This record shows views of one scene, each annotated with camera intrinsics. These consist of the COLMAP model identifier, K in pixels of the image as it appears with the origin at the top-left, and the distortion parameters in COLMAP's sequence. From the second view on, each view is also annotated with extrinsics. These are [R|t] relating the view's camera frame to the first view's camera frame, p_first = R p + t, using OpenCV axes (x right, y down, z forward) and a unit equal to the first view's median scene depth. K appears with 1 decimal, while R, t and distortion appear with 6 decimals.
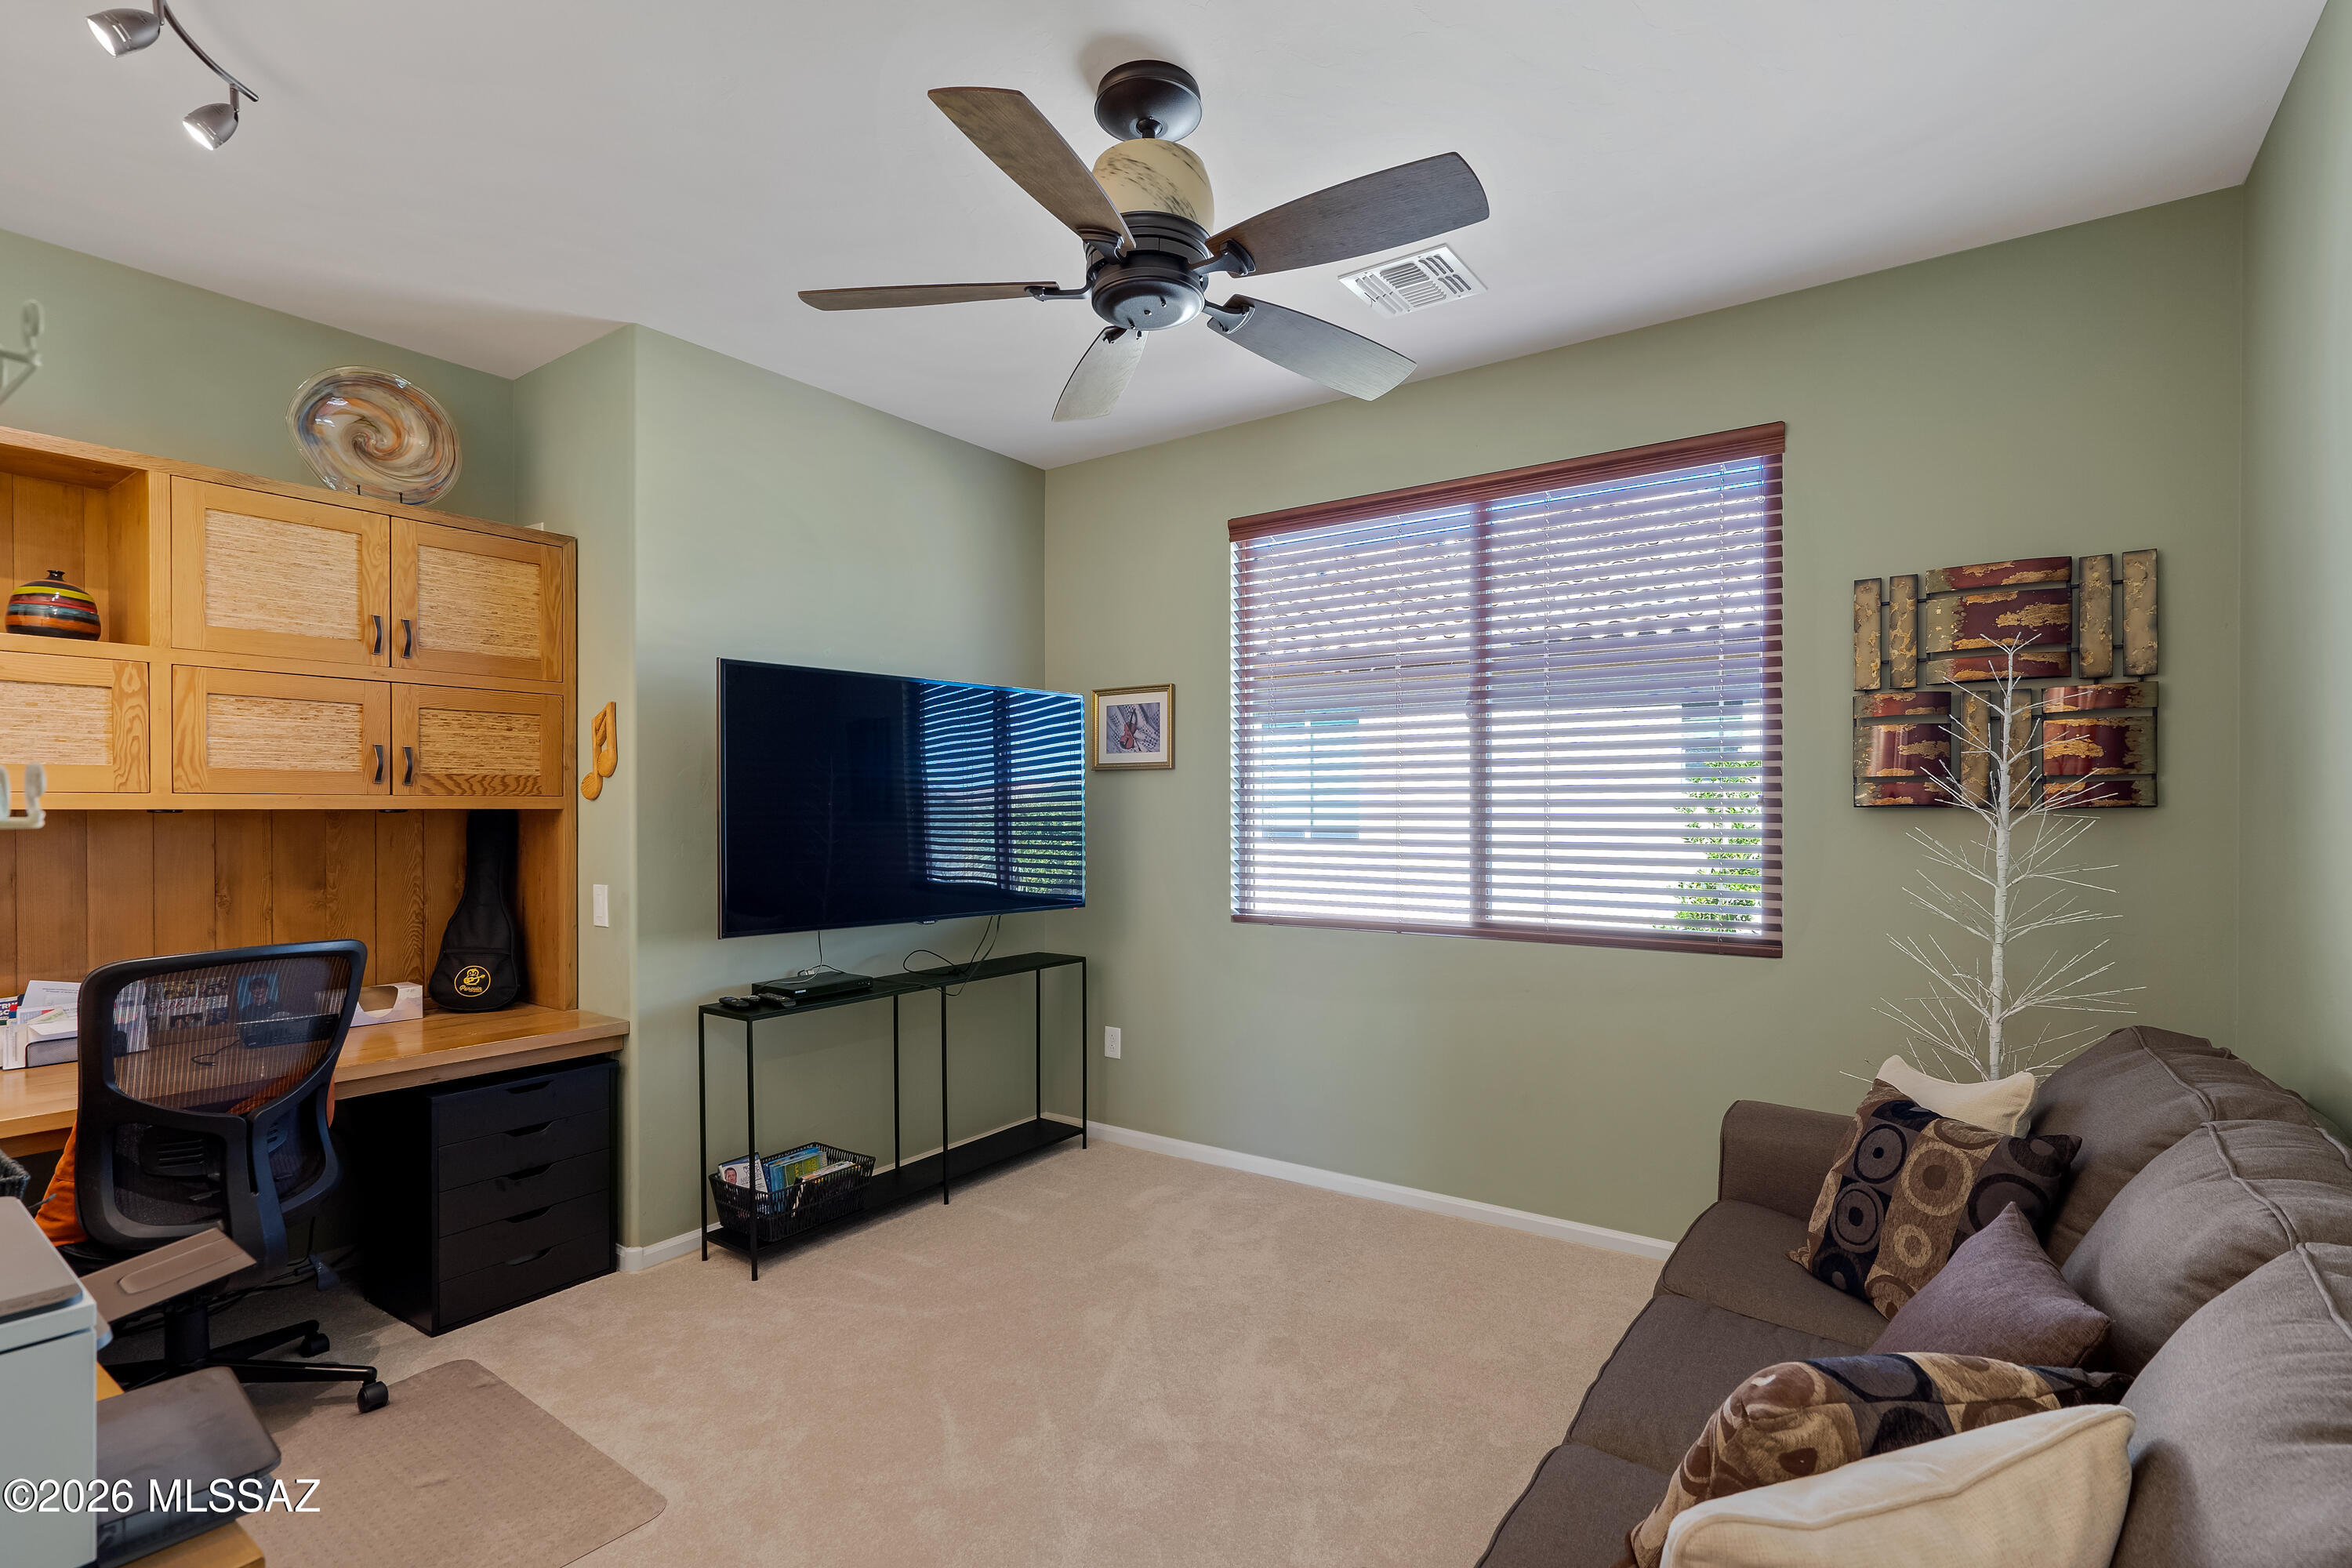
lens RADIAL K [[1113.6, 0, 1174.5], [0, 1113.6, 820.1], [0, 0, 1]] dist [-0.029446, 0.023907]
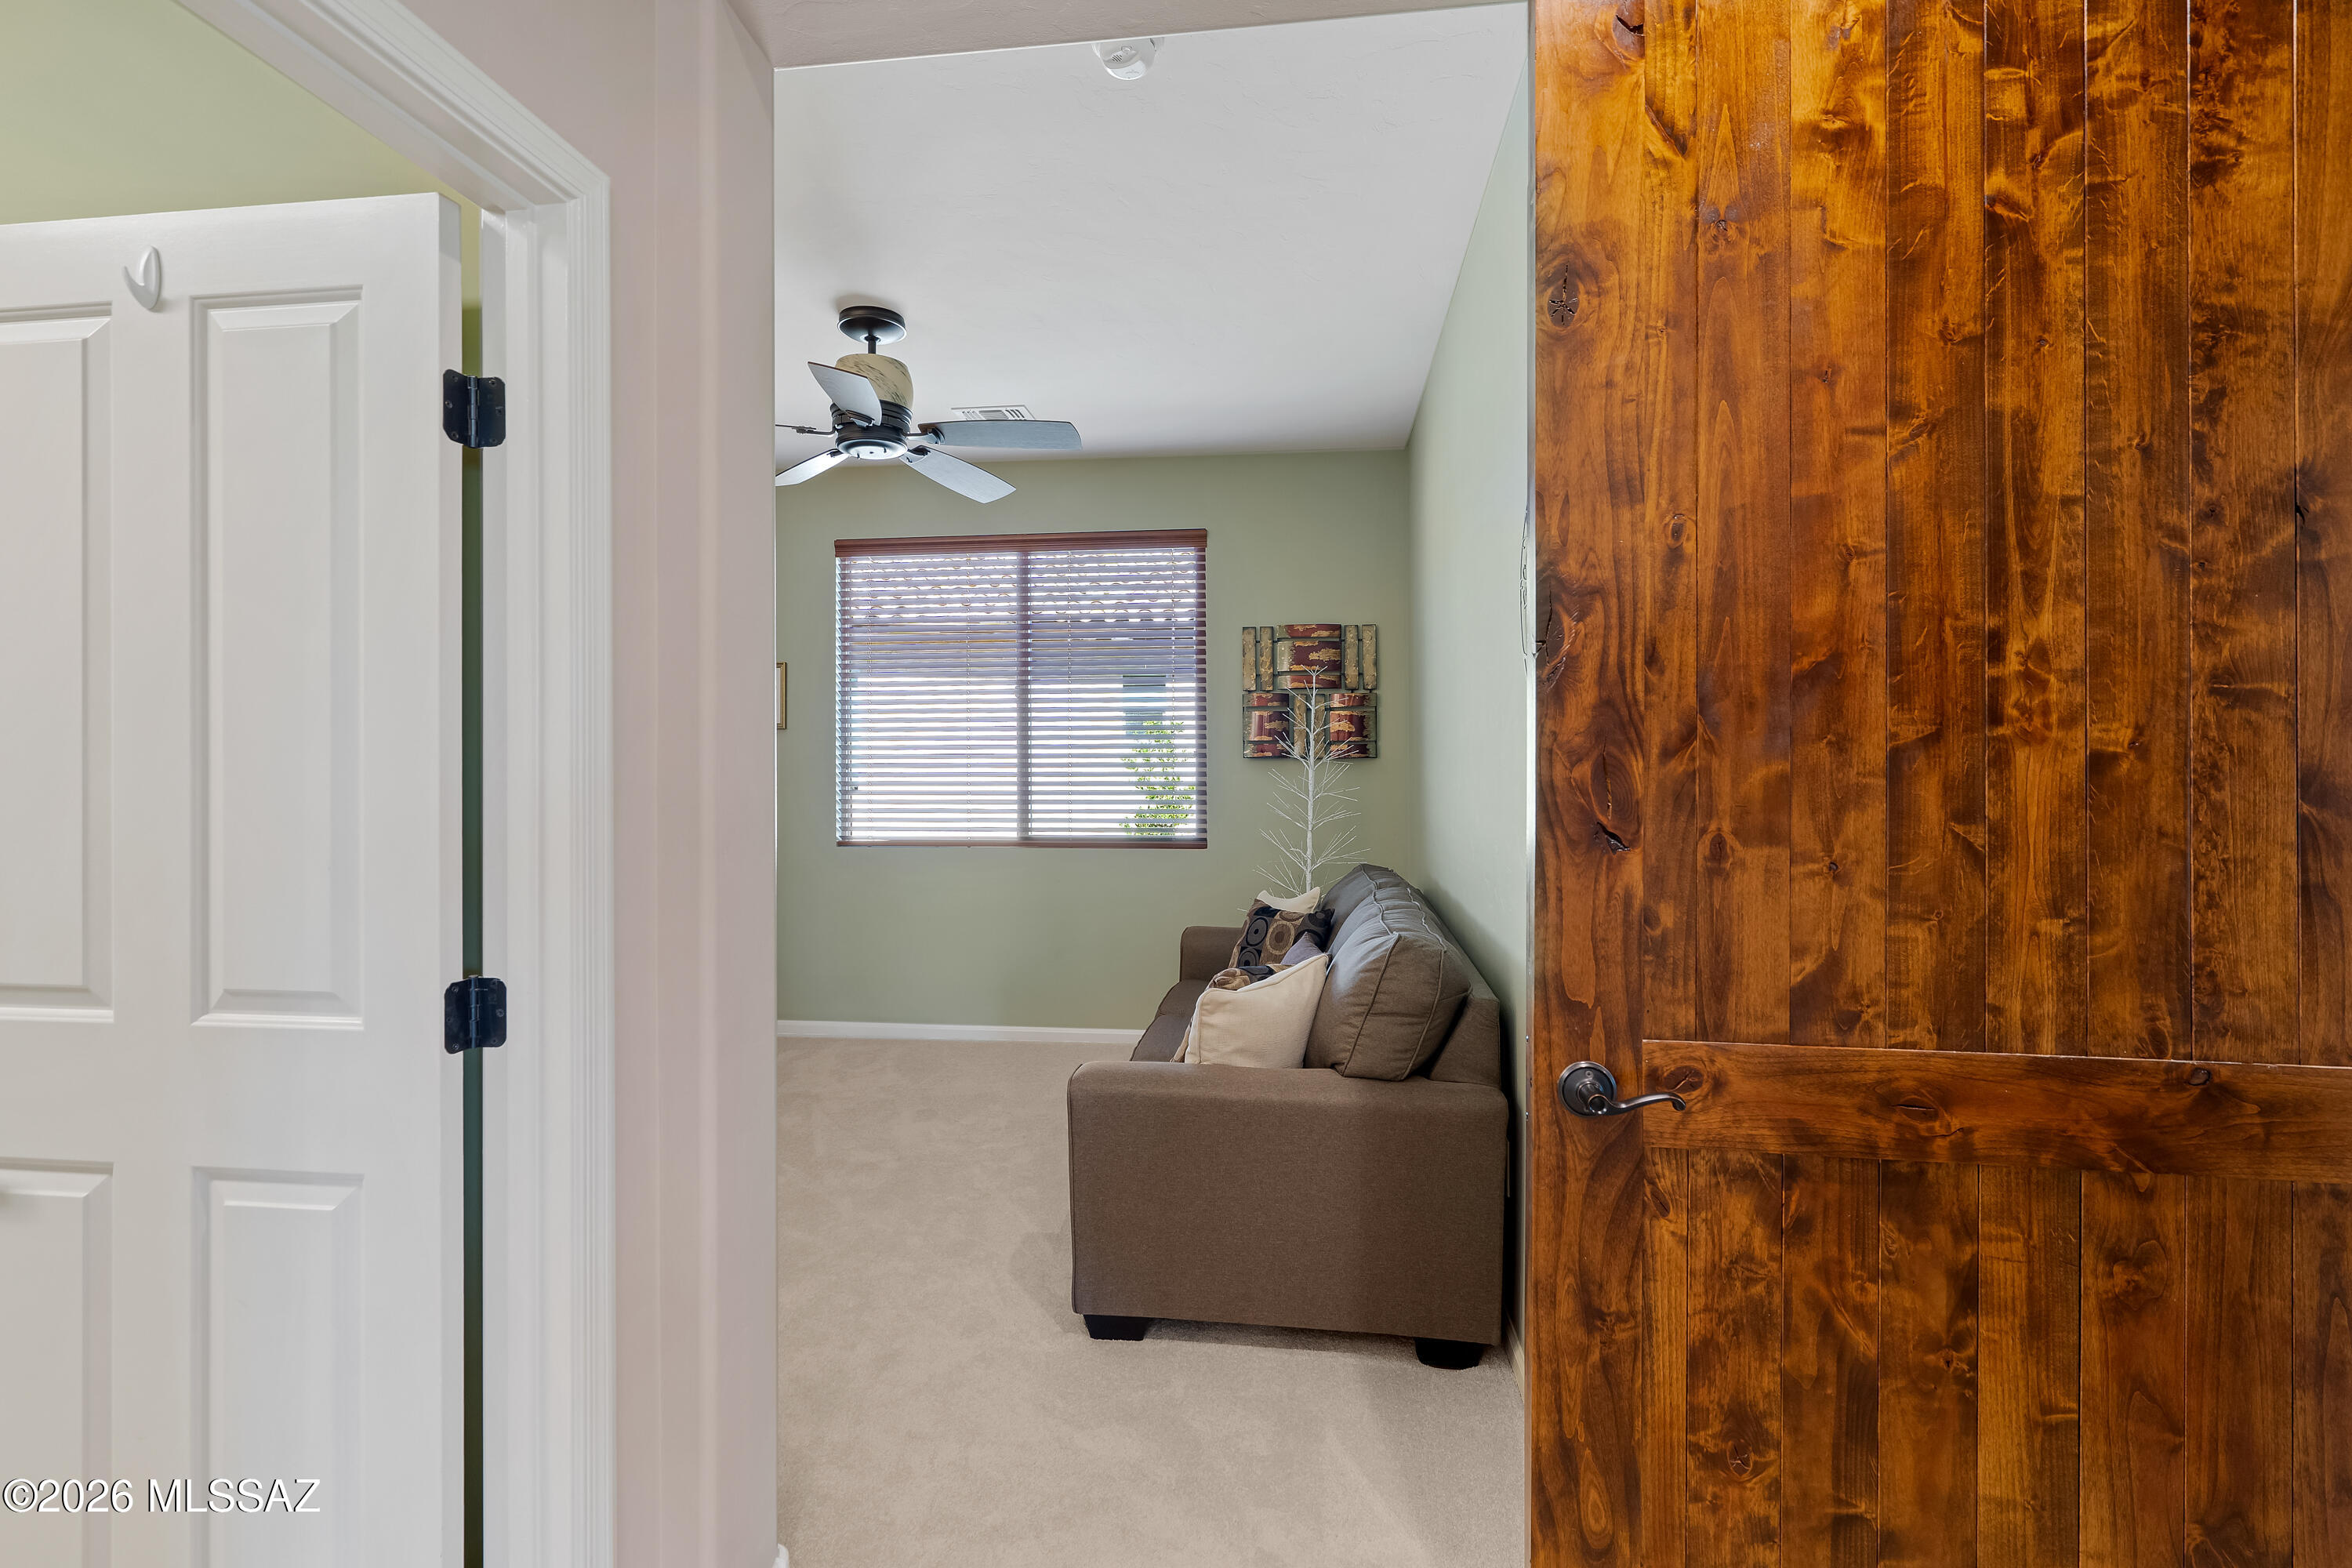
lens RADIAL K [[1073.9, 0, 1174.2], [0, 1073.9, 779.9], [0, 0, 1]] dist [-0.003940, 0.001051]
pose [[0.881056, -0.010526, 0.472895, -0.305505], [0.007571, 0.999938, 0.008151, 0.008776], [-0.472952, -0.003601, 0.881081, -0.477527]]
